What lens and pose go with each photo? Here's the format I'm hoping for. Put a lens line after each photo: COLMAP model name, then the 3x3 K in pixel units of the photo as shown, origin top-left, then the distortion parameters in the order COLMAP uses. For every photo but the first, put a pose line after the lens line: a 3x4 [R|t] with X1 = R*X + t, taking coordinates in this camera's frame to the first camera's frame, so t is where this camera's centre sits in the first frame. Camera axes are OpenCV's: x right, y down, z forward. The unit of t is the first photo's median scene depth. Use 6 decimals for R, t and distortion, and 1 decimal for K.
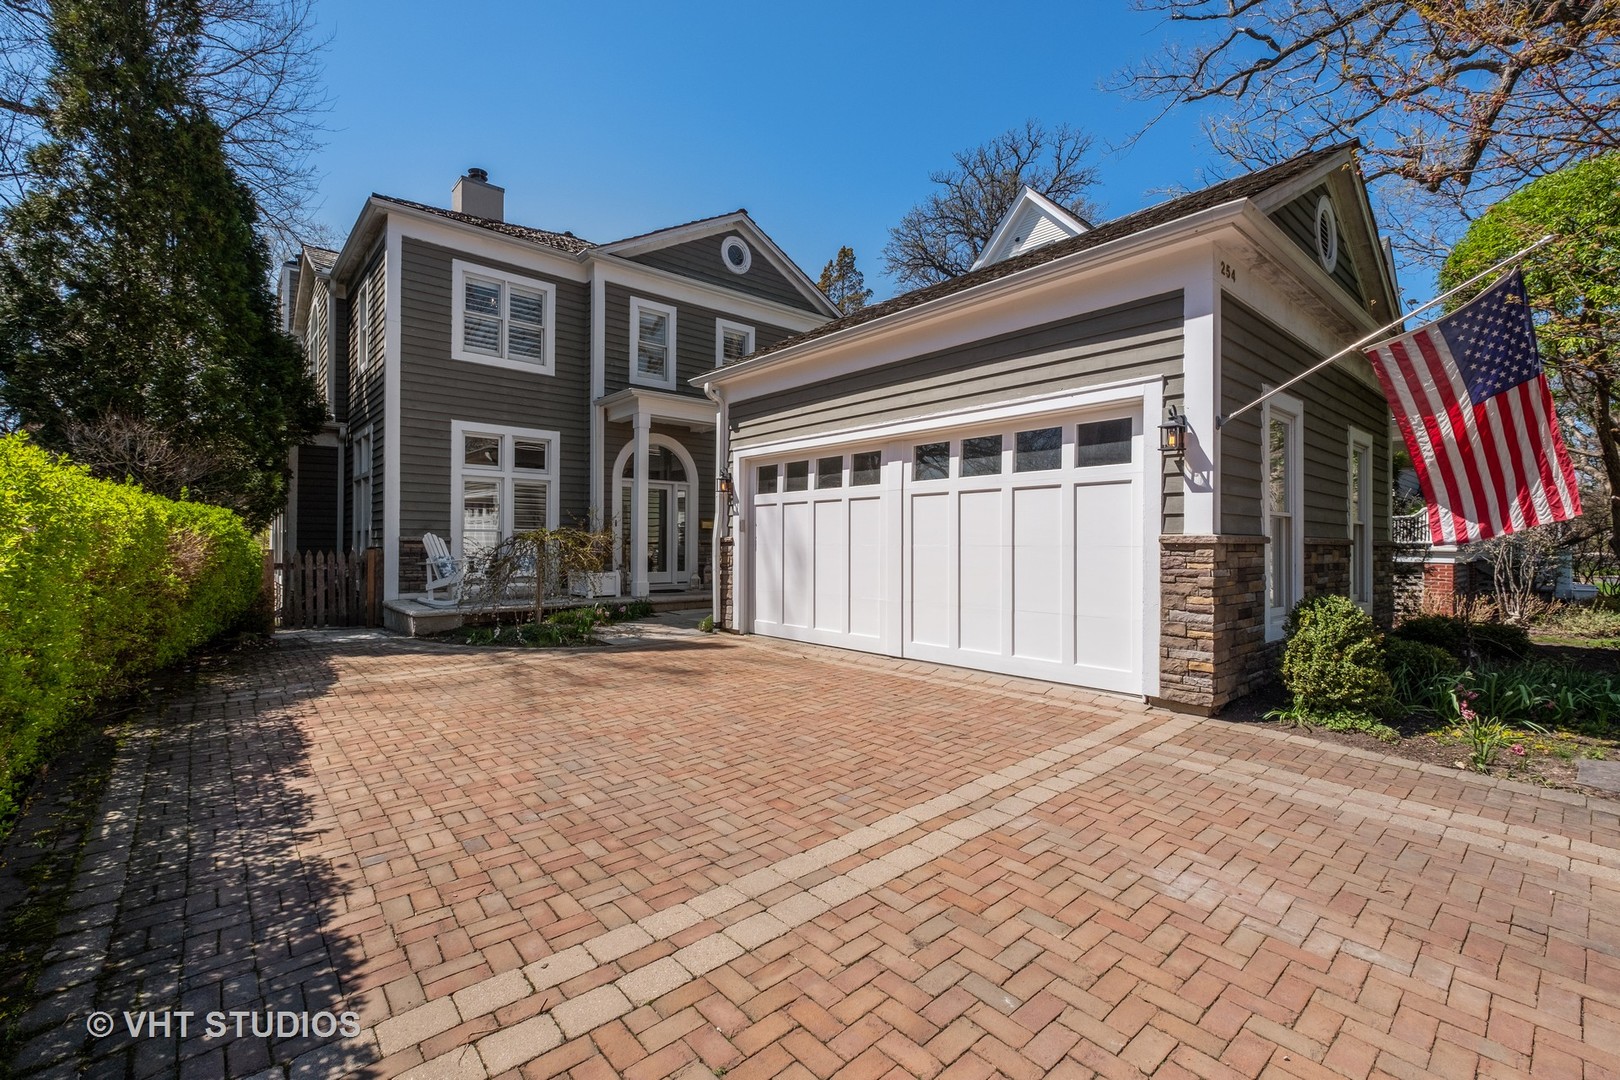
lens RADIAL K [[697.7, 0, 821.6], [0, 697.7, 536.8], [0, 0, 1]] dist [-0.004546, -0.000865]
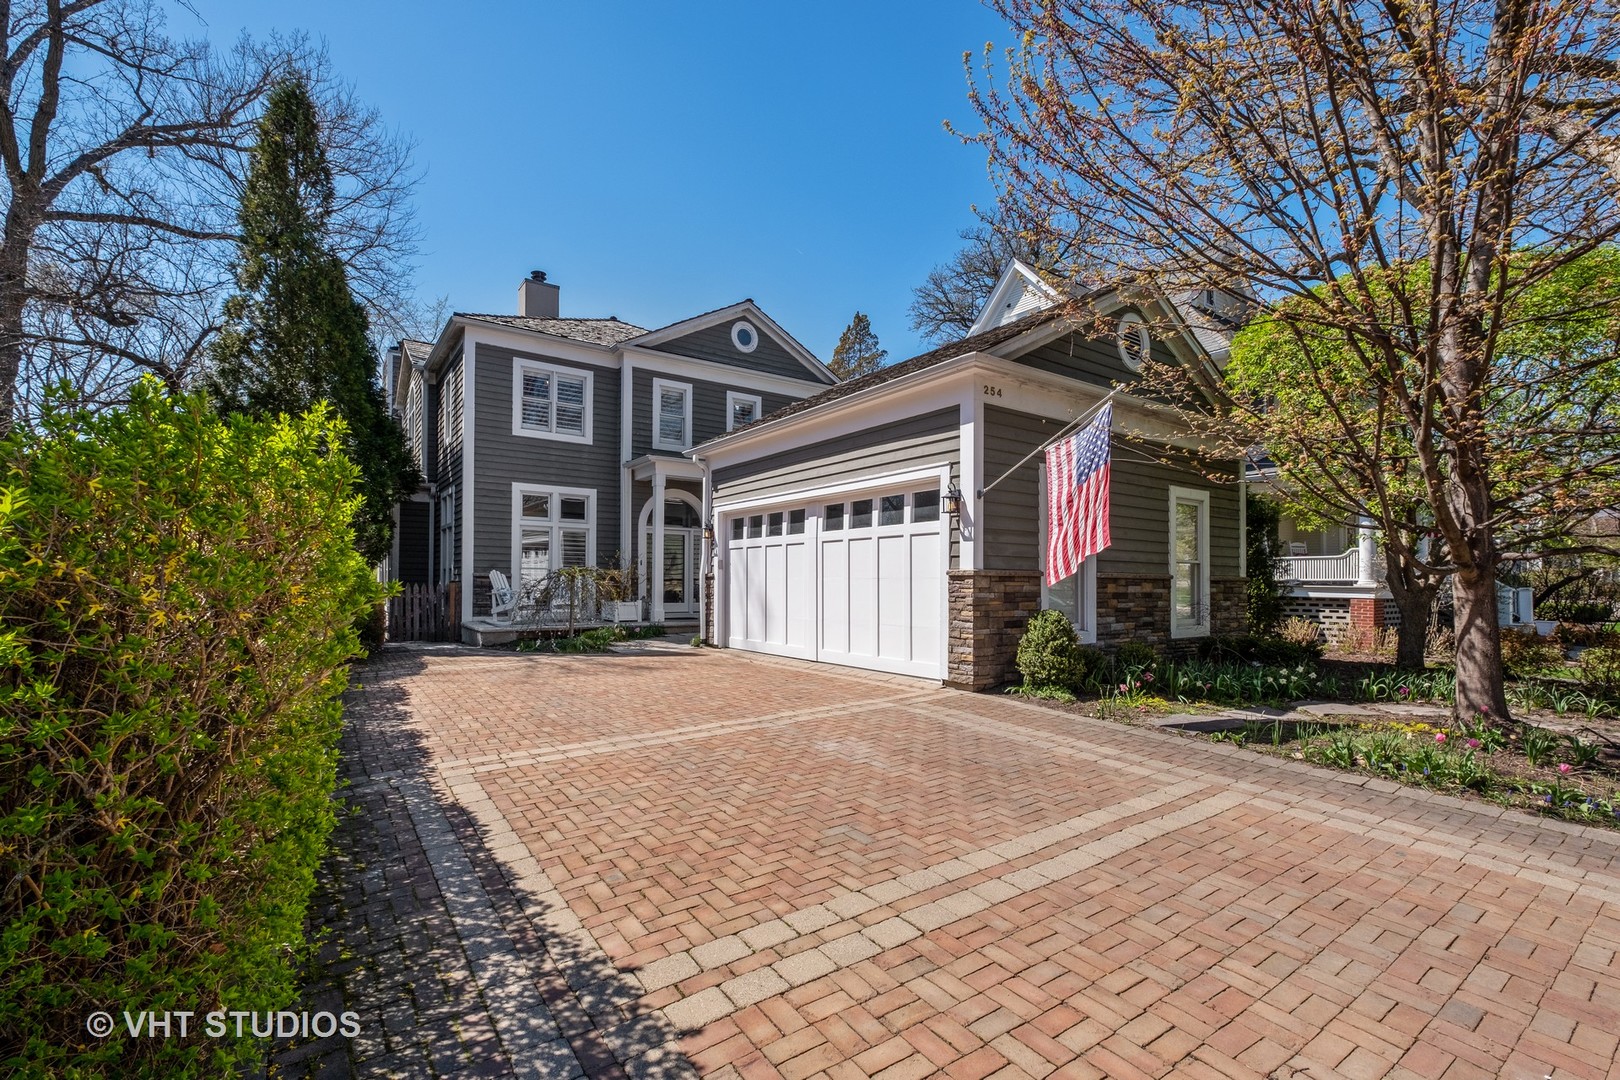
lens RADIAL K [[697.7, 0, 815.4], [0, 697.7, 575.5], [0, 0, 1]] dist [-0.004546, -0.000865]
pose [[0.994672, 0.001359, -0.103079, 0.193963], [-0.001596, 0.999996, -0.002218, 0.007146], [0.103076, 0.002371, 0.994671, -0.270547]]
